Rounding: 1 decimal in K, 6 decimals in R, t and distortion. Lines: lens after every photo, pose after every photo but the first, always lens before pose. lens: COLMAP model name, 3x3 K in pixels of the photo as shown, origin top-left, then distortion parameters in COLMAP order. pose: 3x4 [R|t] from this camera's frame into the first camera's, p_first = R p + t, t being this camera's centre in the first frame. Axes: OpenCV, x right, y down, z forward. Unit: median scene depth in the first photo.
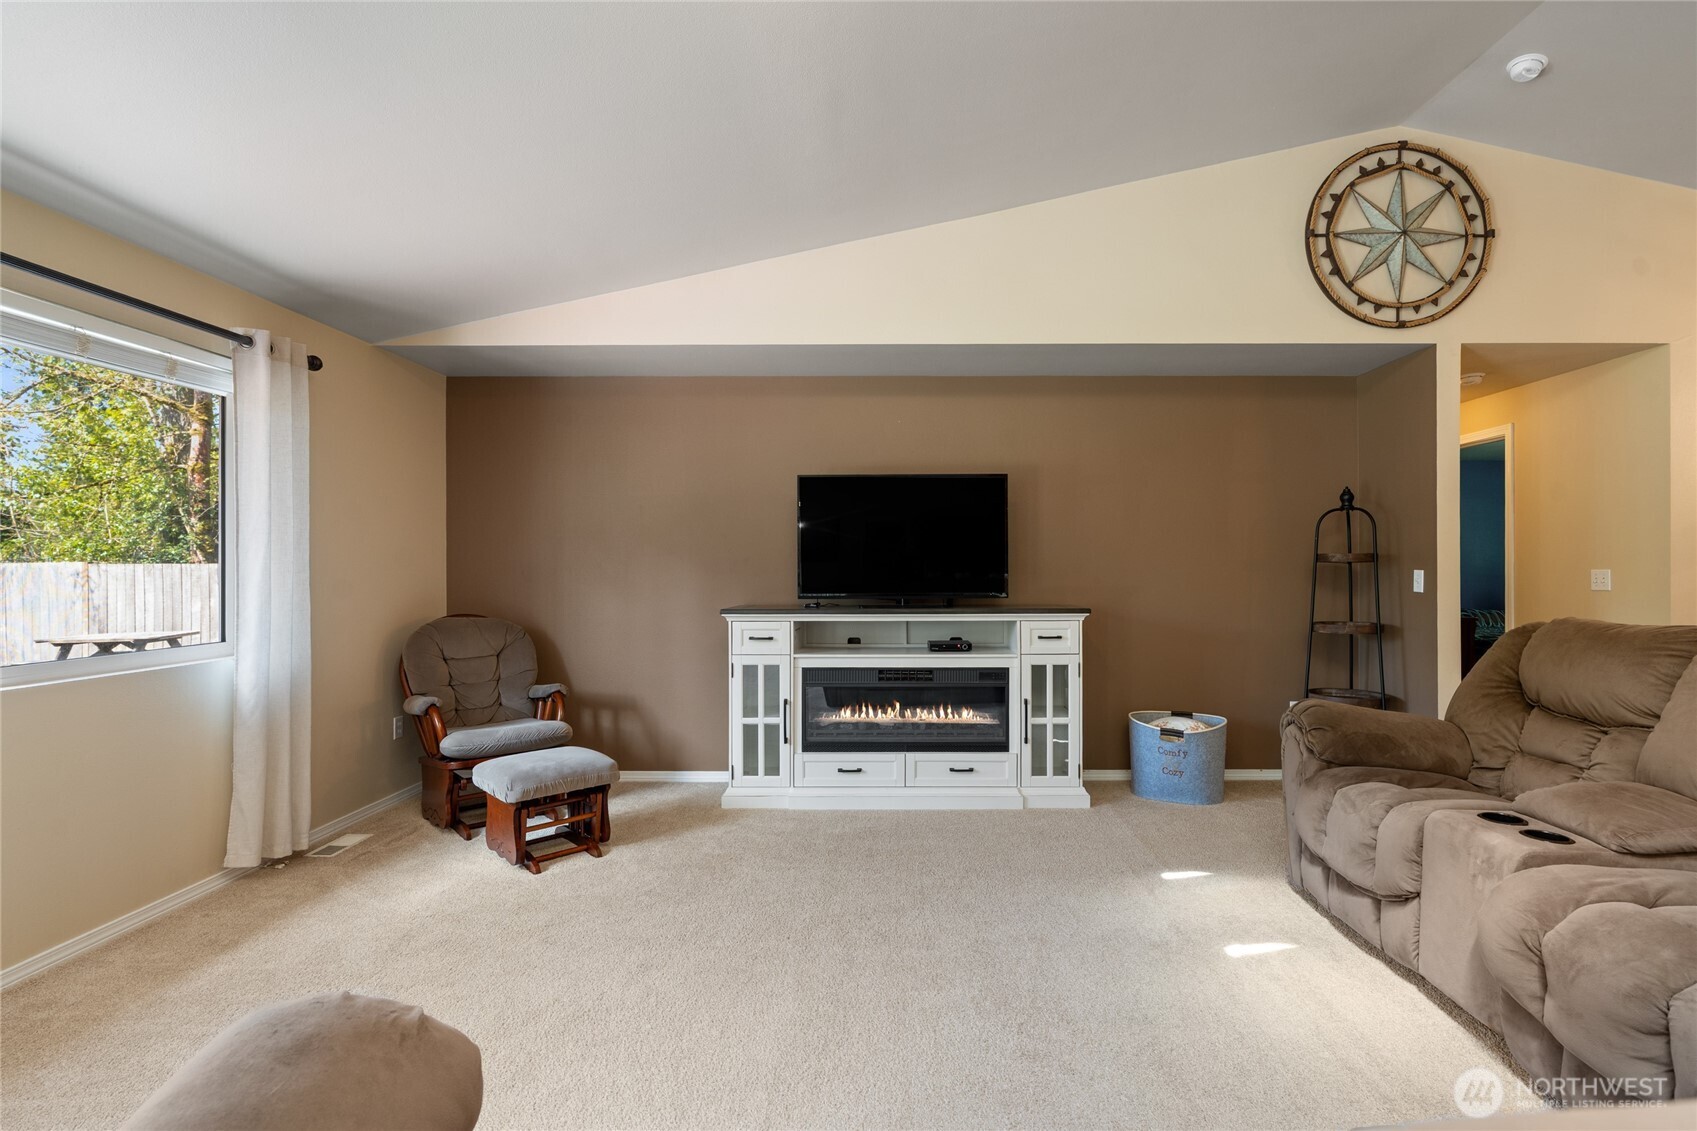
lens RADIAL K [[777.4, 0, 887.9], [0, 777.4, 571.3], [0, 0, 1]] dist [-0.010576, 0.000516]
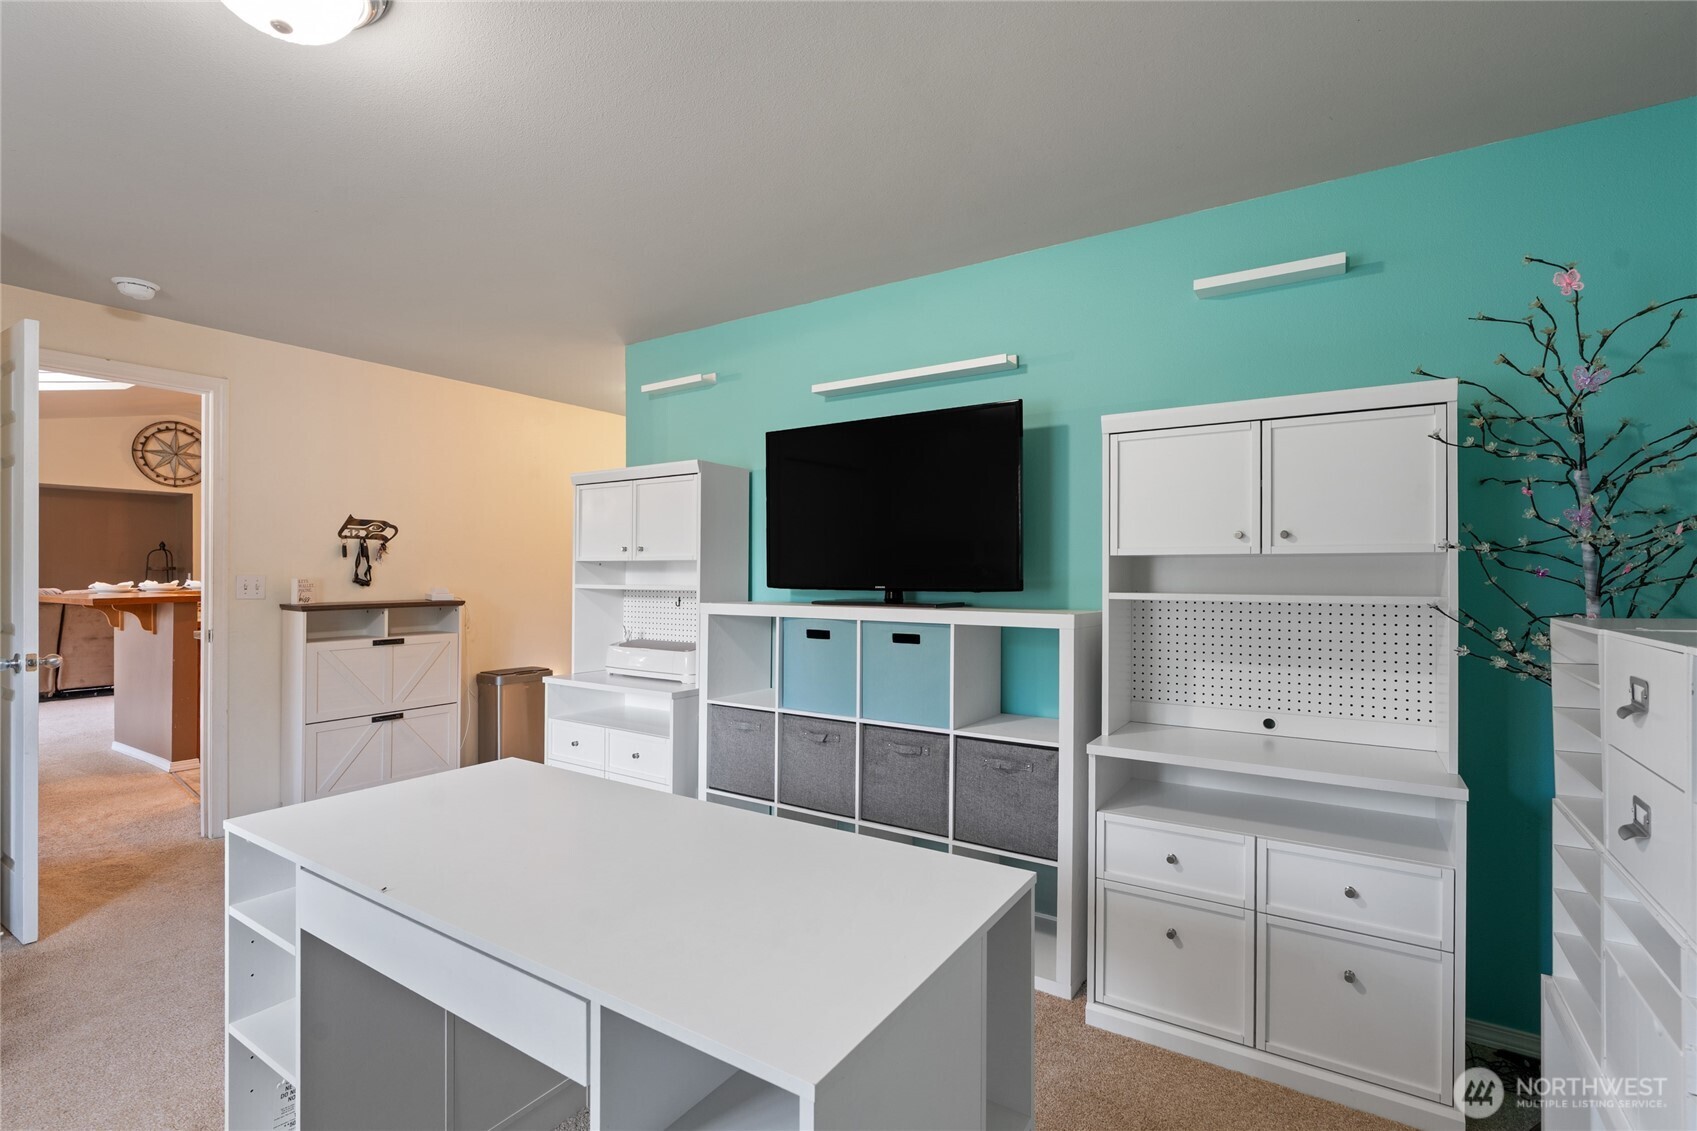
lens RADIAL K [[777.4, 0, 854.6], [0, 777.4, 567.6], [0, 0, 1]] dist [-0.010576, 0.000516]
pose [[0.539692, 0.002109, 0.841860, -0.350838], [0.005676, 0.999965, -0.006144, 0.010025], [-0.841843, 0.008095, 0.539661, -2.481552]]
